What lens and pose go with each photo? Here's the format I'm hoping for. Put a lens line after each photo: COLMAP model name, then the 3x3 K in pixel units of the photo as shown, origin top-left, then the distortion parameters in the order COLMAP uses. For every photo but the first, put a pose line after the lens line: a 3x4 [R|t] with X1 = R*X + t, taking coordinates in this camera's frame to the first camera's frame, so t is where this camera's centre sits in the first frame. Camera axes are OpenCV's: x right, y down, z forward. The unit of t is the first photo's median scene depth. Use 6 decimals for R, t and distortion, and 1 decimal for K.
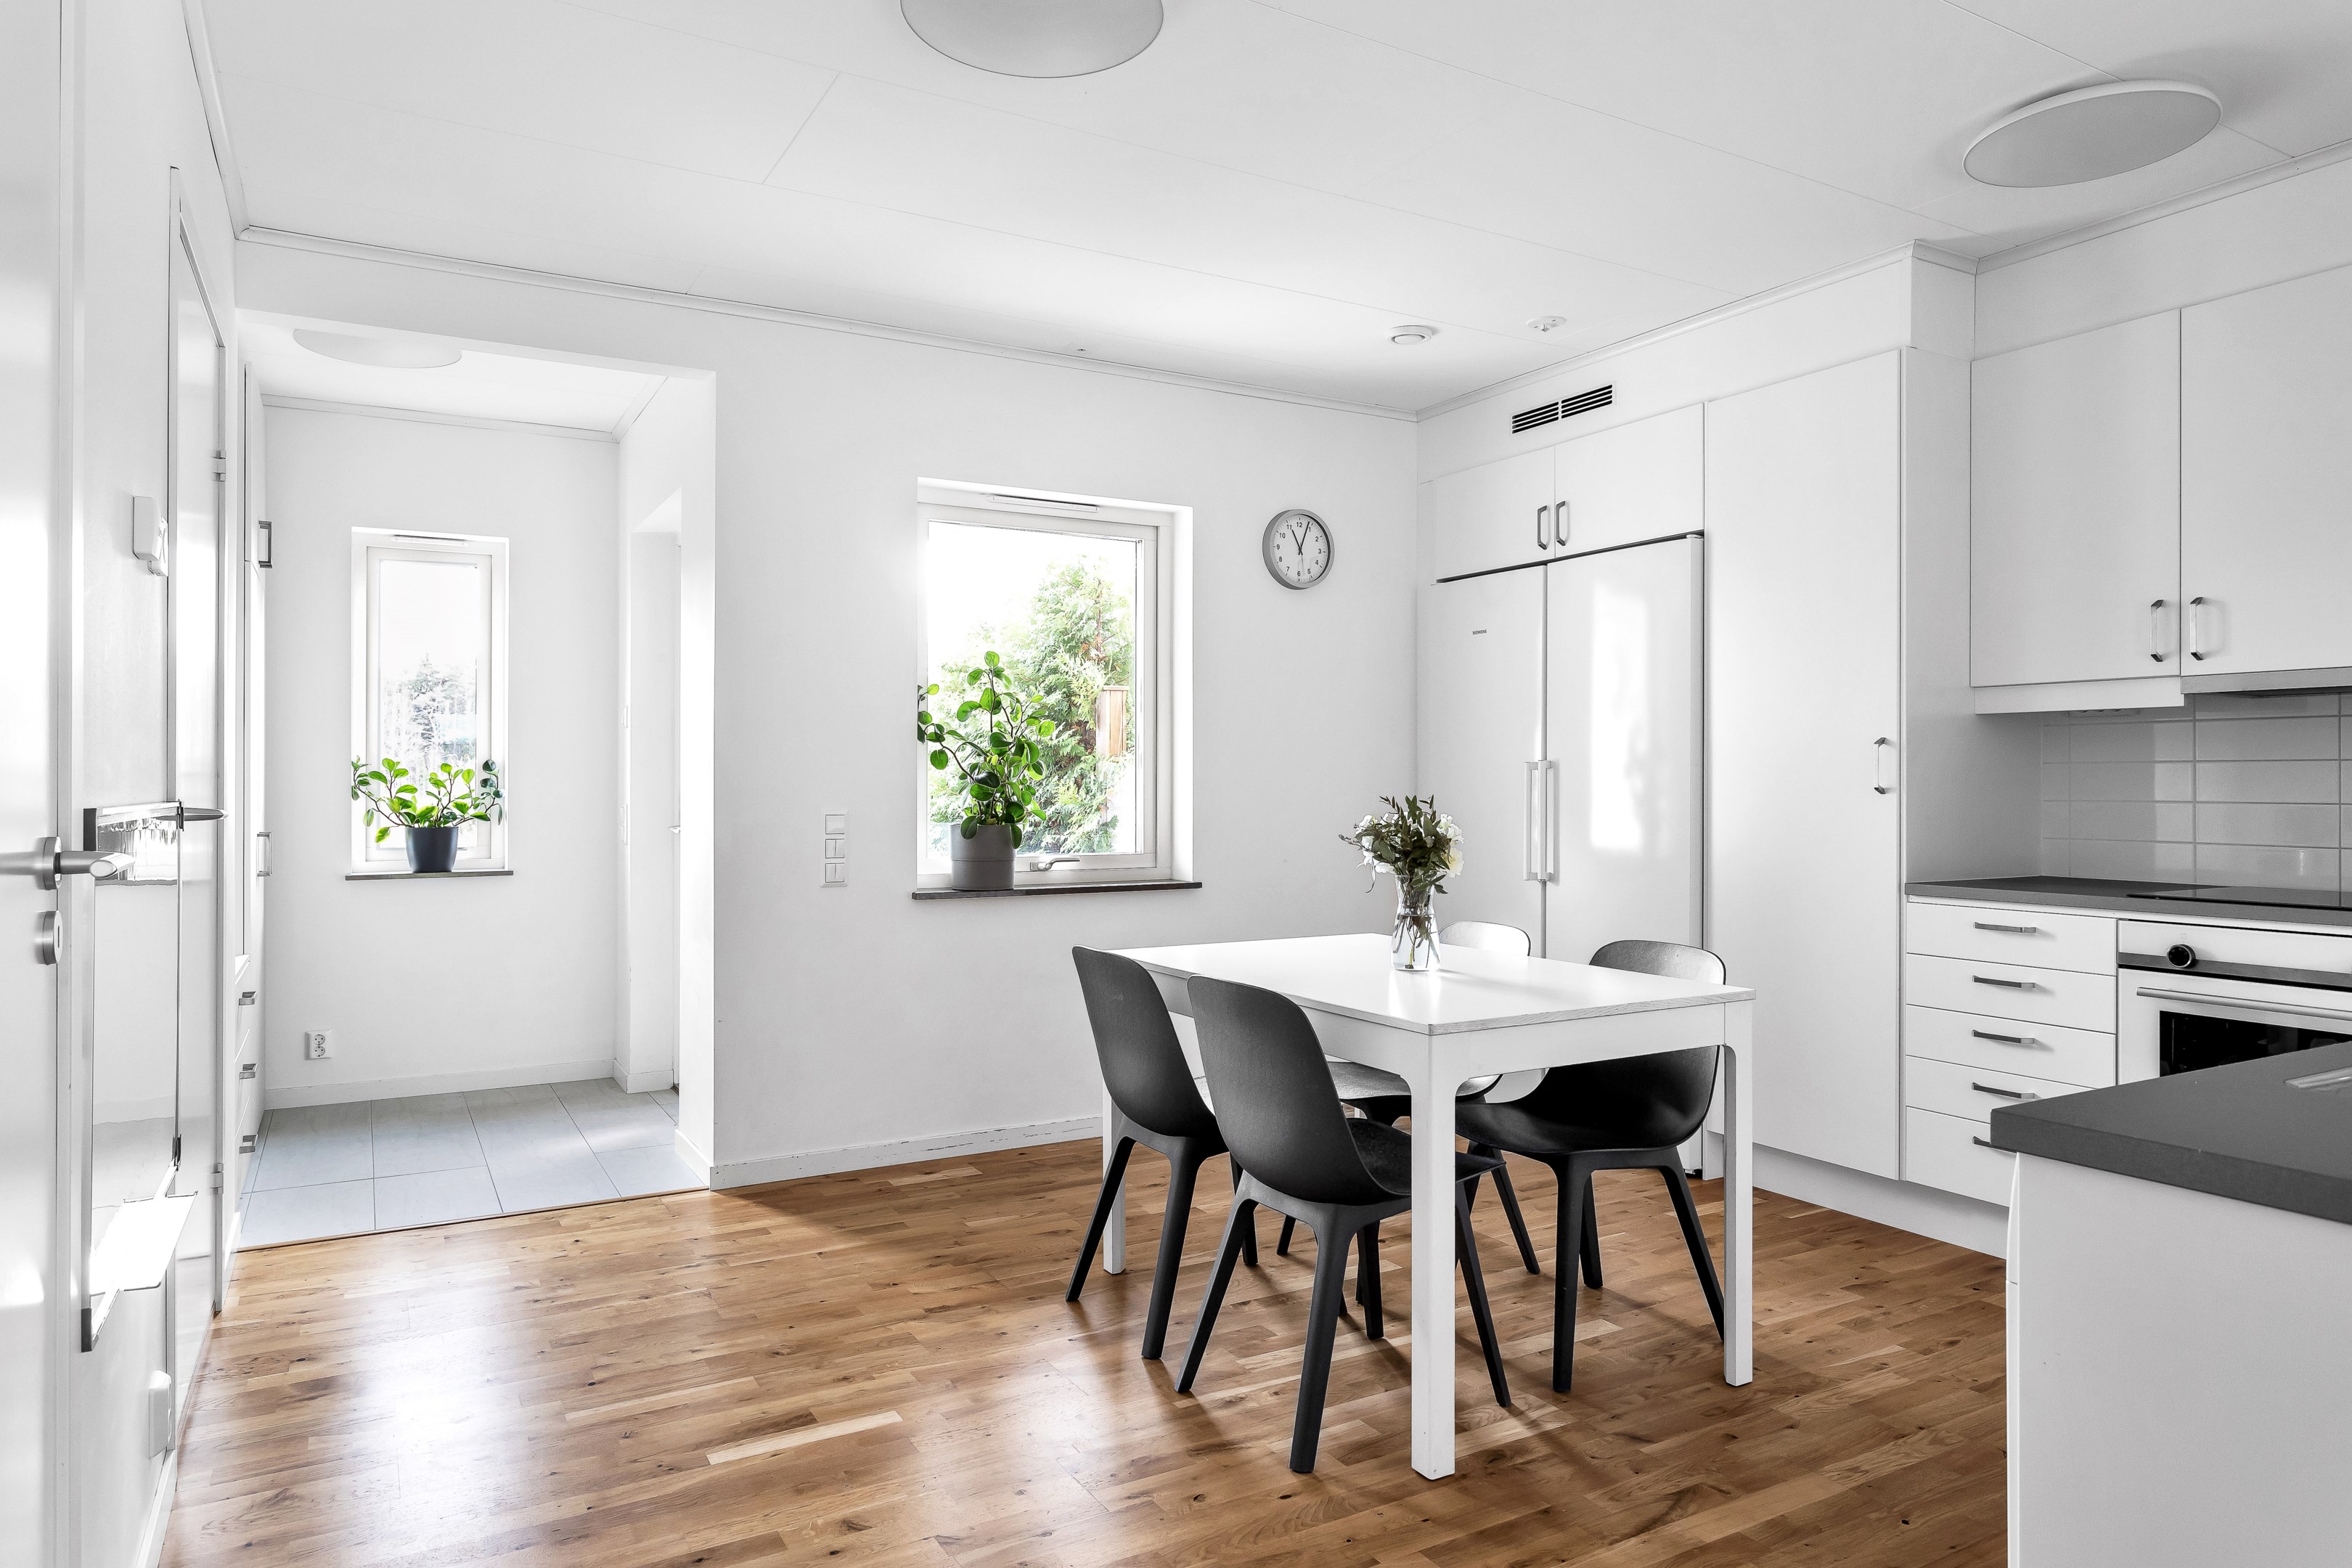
lens RADIAL K [[1467.9, 0, 1180.3], [0, 1467.9, 774.2], [0, 0, 1]] dist [-0.004111, 0.004076]
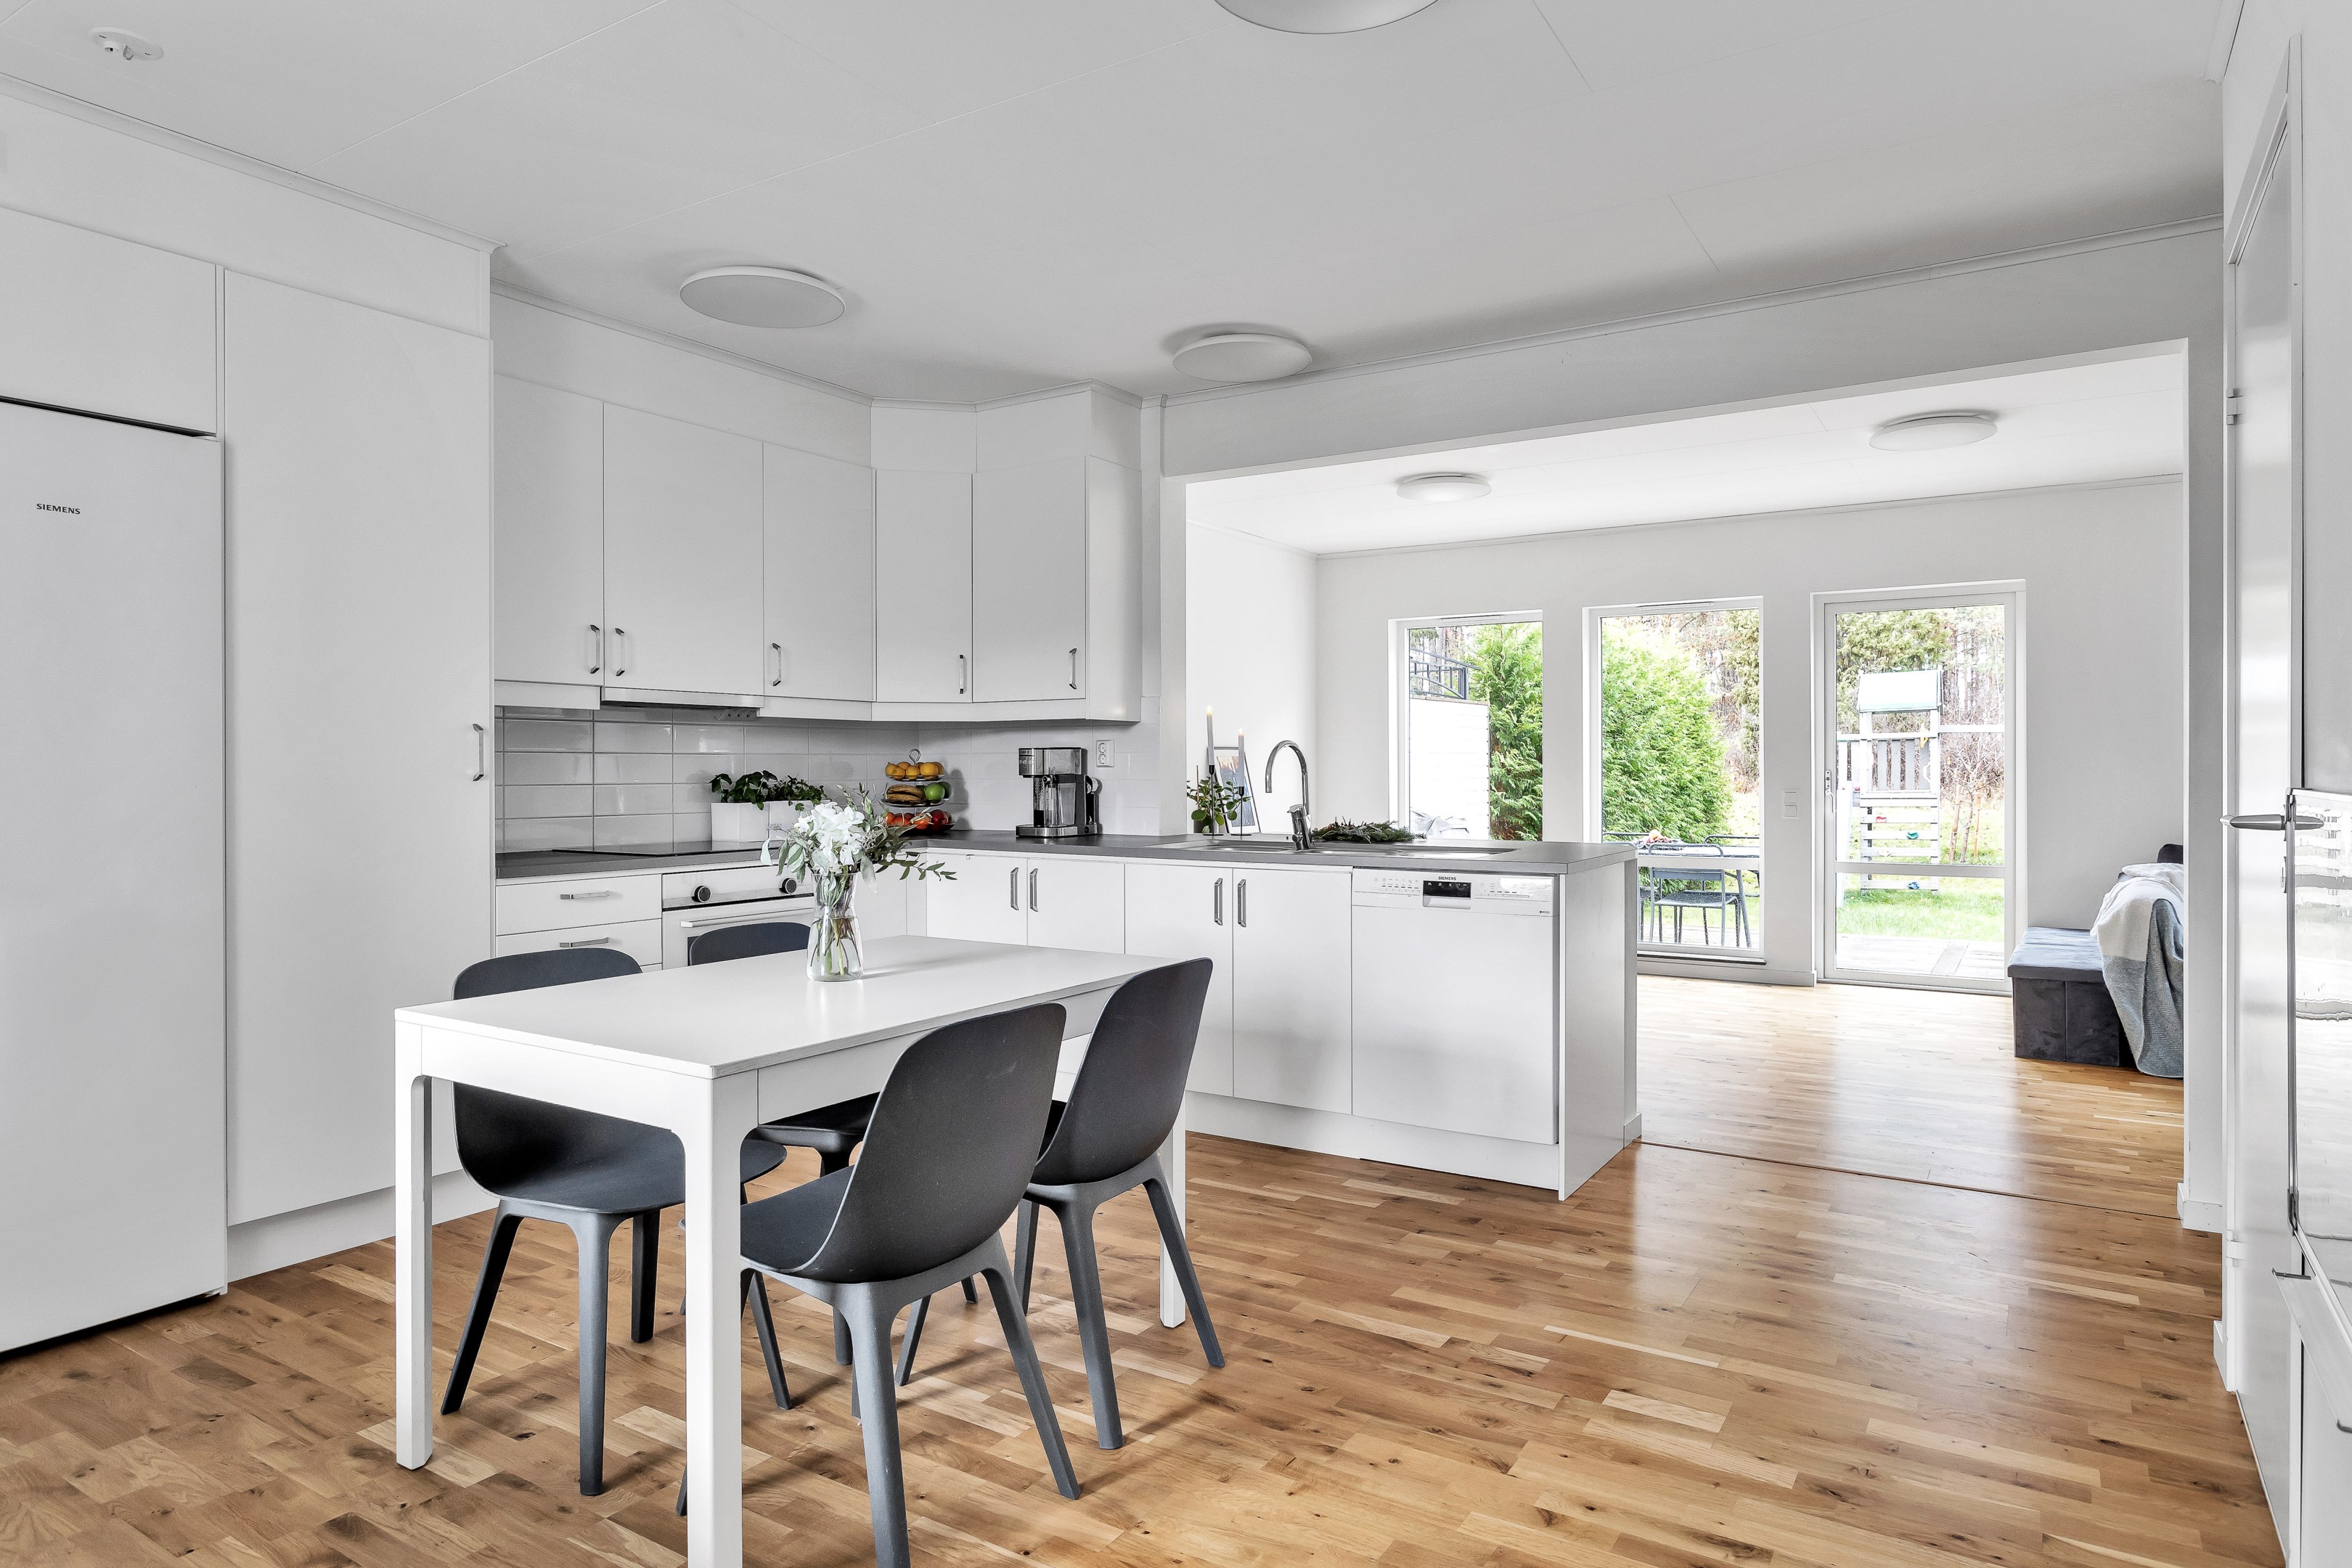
lens RADIAL K [[1370.0, 0, 1176.0], [0, 1370.0, 784.0], [0, 0, 1]] dist [-0.000065, 0.000197]
pose [[-0.467496, -0.007232, 0.883966, -0.569999], [-0.003665, 0.999974, 0.006243, 0.008605], [-0.883988, -0.000321, -0.467510, 1.029489]]
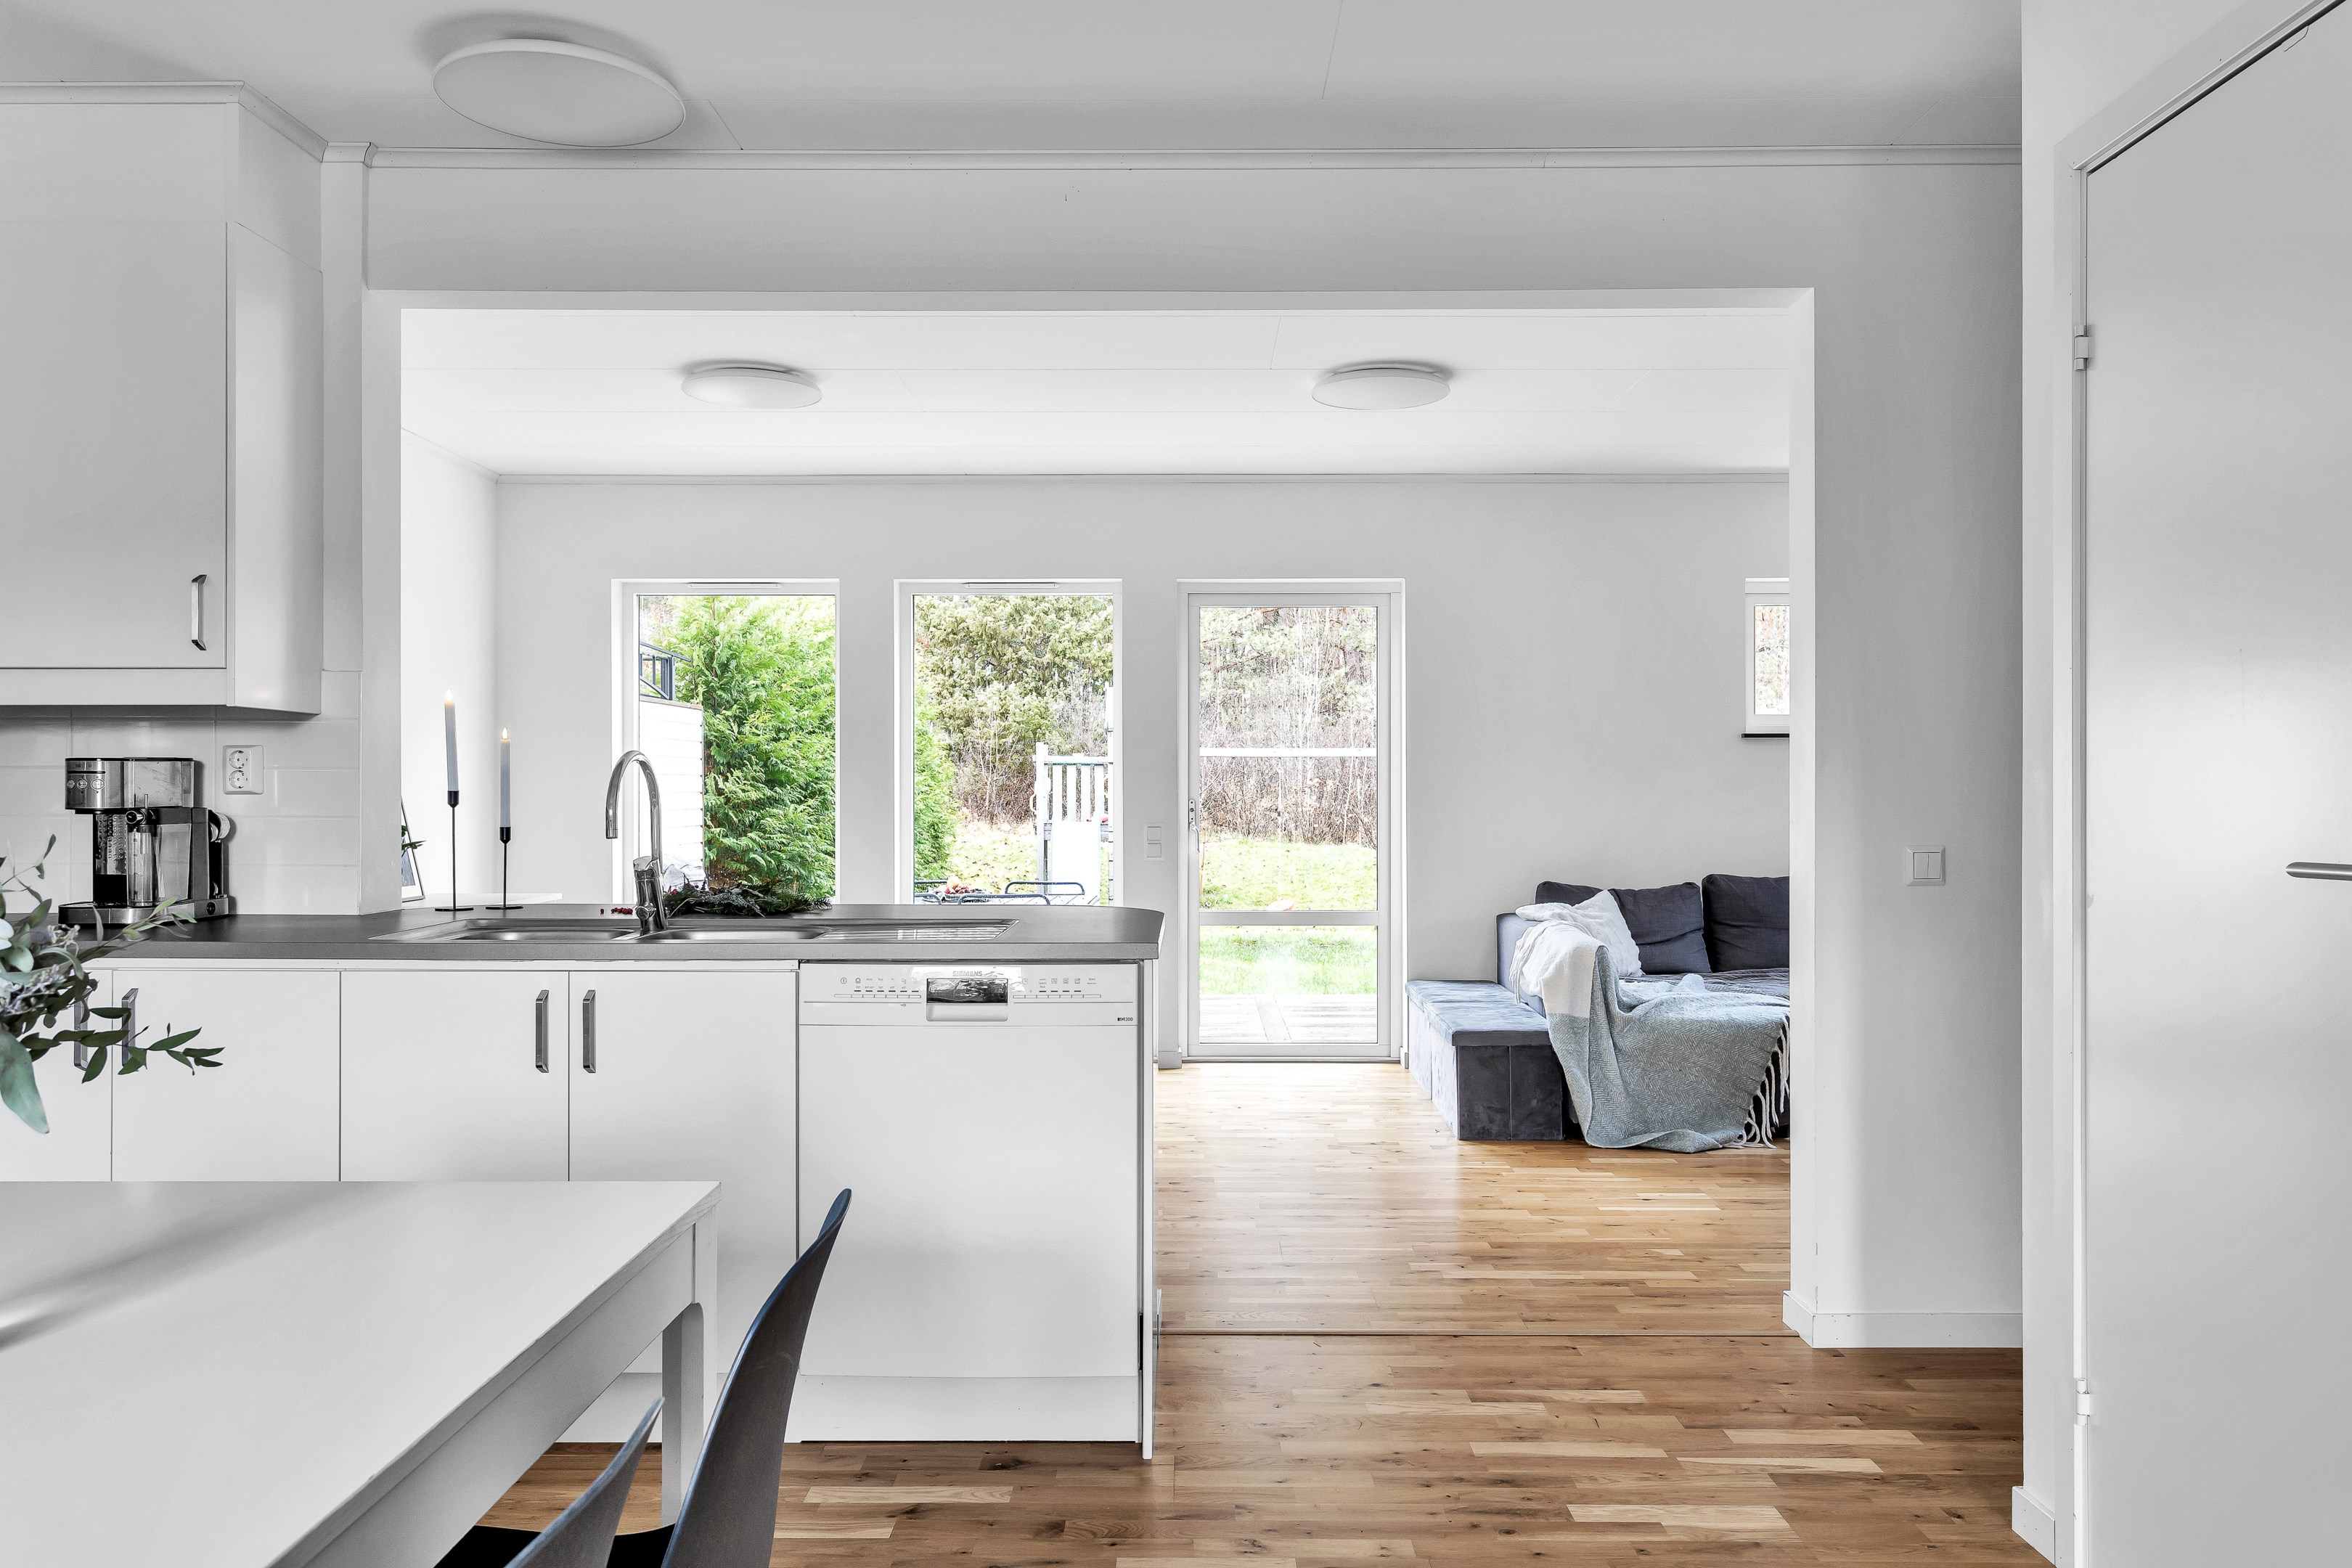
lens RADIAL K [[1706.5, 0, 1171.6], [0, 1706.5, 798.4], [0, 0, 1]] dist [0.002925, 0.000551]
pose [[-0.866044, 0.000516, 0.499967, -0.257213], [-0.002289, 0.999985, -0.004996, 0.006537], [-0.499962, -0.005471, -0.866030, 1.016108]]
